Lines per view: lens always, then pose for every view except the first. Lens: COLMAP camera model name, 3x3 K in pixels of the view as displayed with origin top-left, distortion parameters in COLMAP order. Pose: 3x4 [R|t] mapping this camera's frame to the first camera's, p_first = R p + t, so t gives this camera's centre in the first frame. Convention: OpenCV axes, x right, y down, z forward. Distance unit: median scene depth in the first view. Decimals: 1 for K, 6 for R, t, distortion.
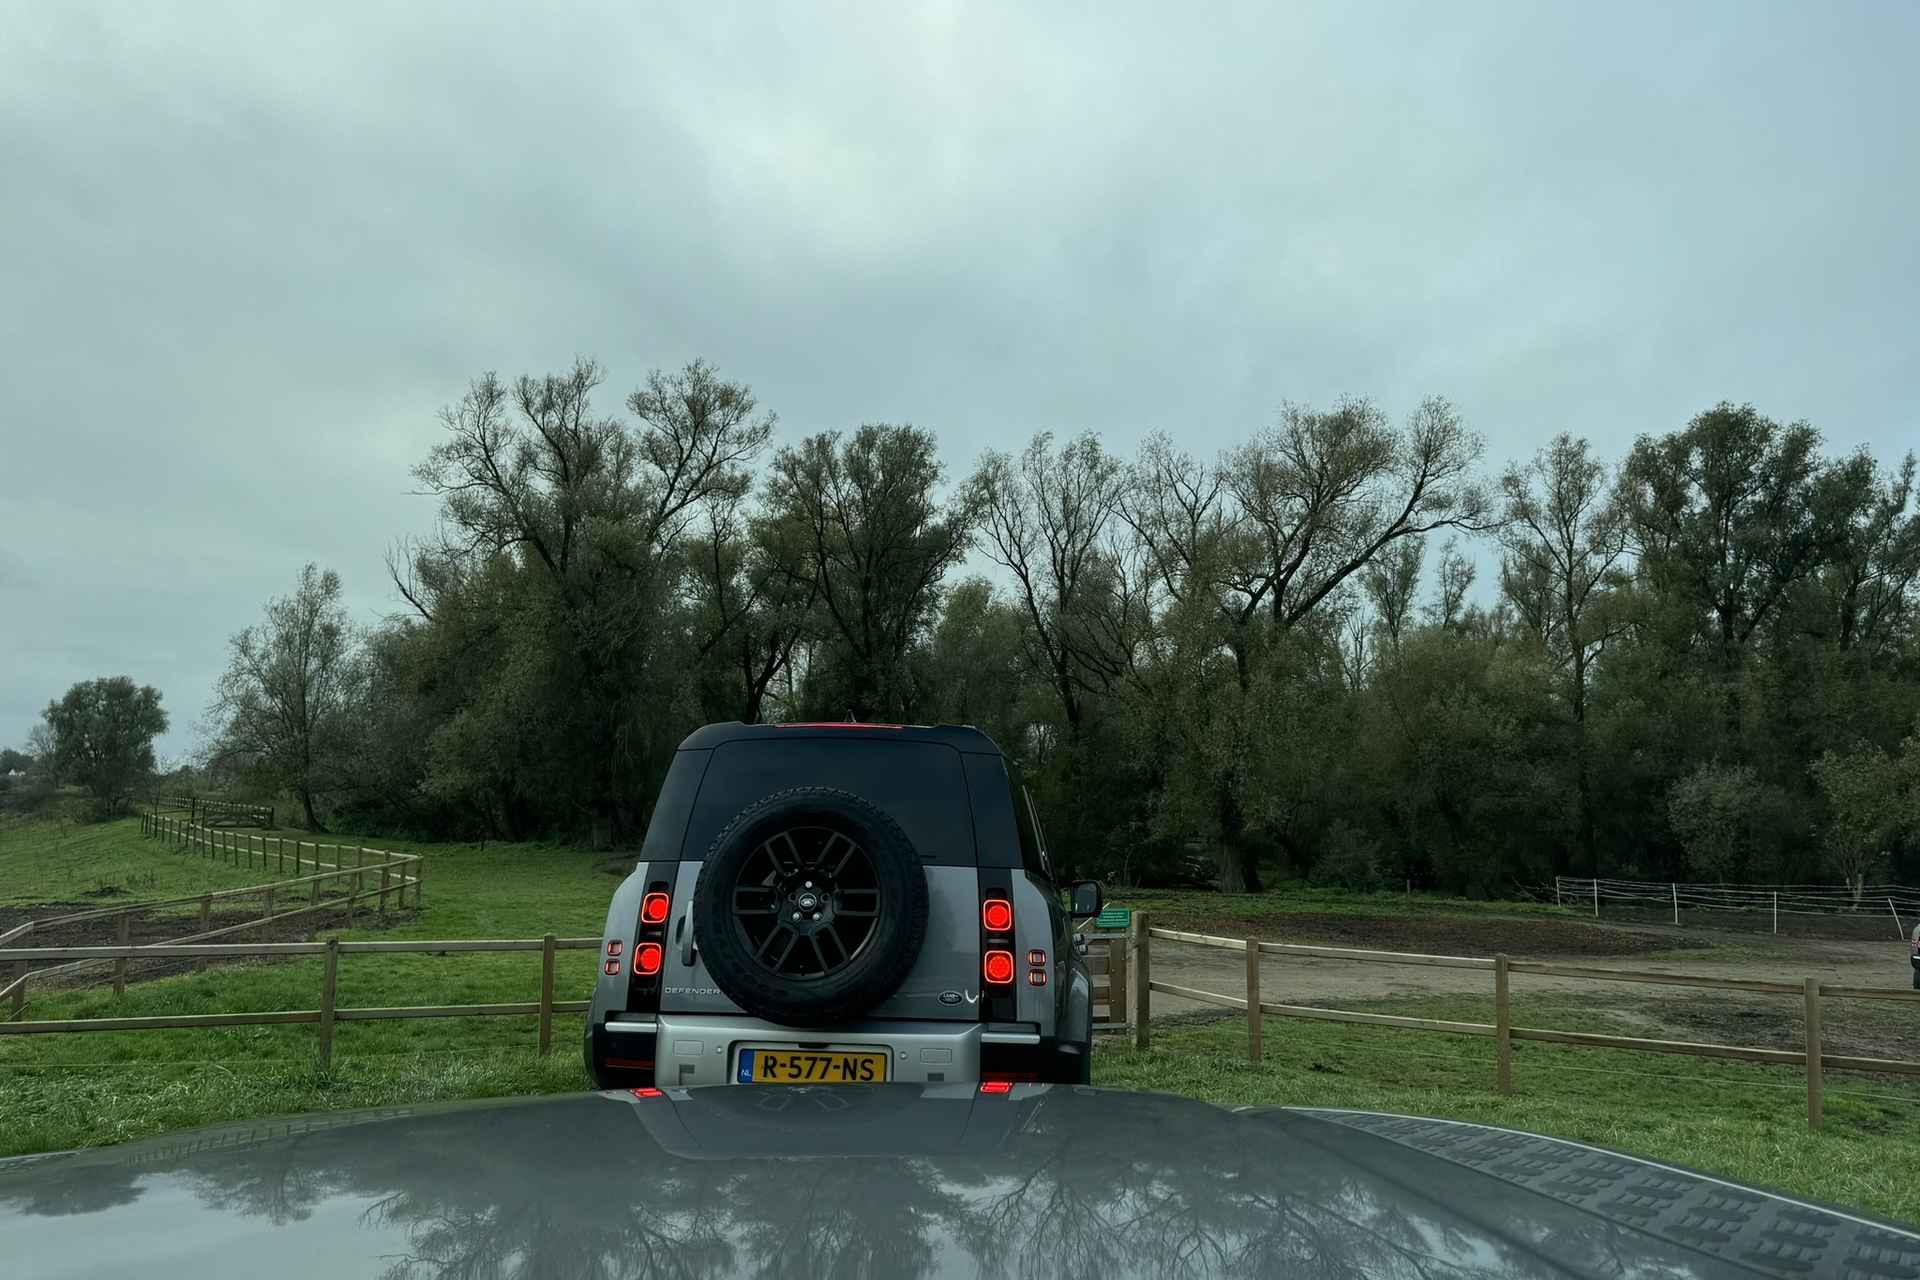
lens RADIAL K [[1262.9, 0, 960.0], [0, 1262.9, 640.0], [0, 0, 1]] dist [0.069909, -0.042730]
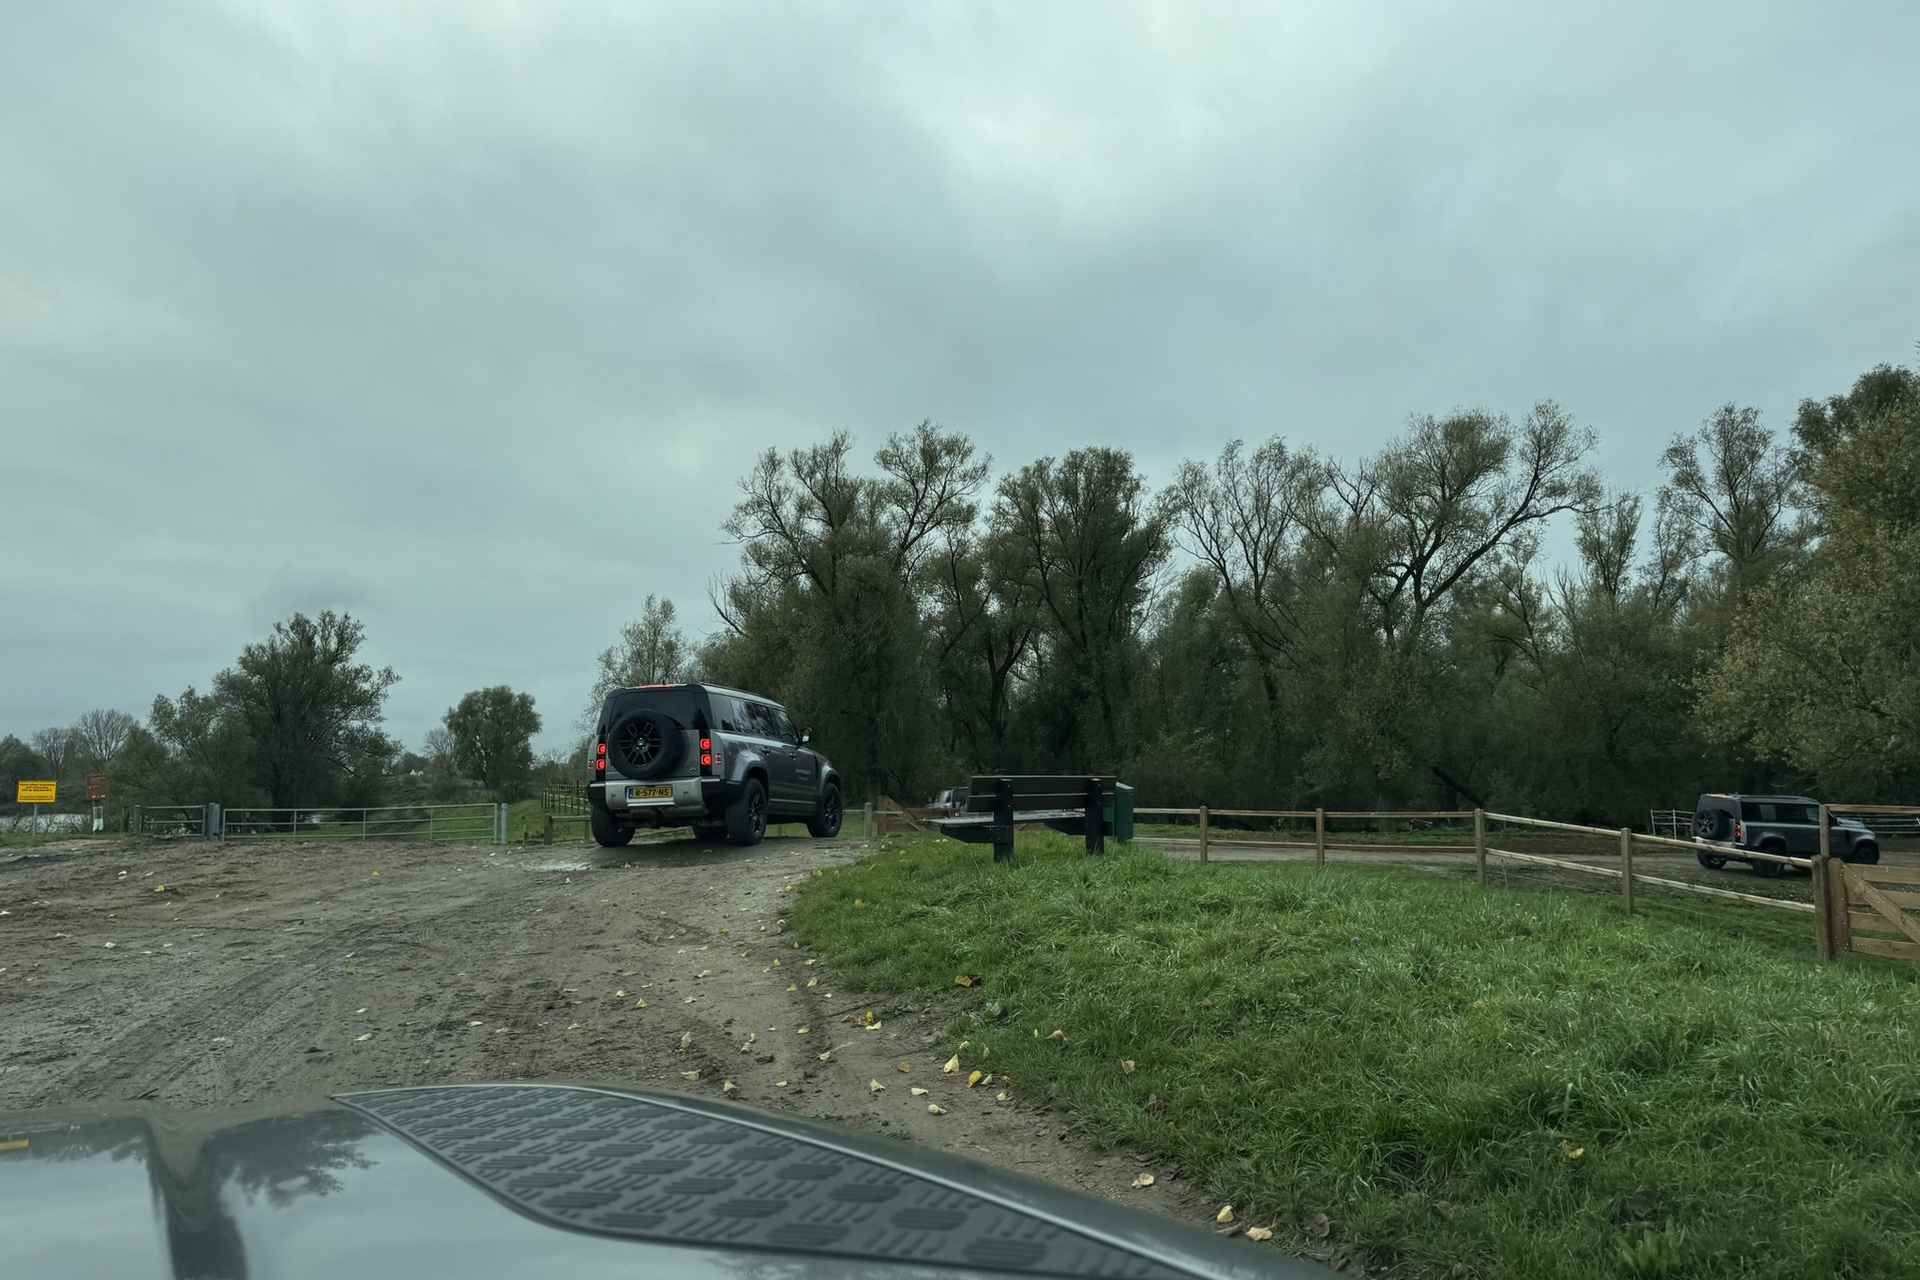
lens RADIAL K [[1322.9, 0, 1002.5], [0, 1322.9, 641.8], [0, 0, 1]] dist [0.058212, -0.001327]
pose [[0.978038, -0.050082, -0.202321, 0.110005], [0.054365, 0.998398, 0.015667, -0.015552], [0.201212, -0.026322, 0.979194, -0.248291]]
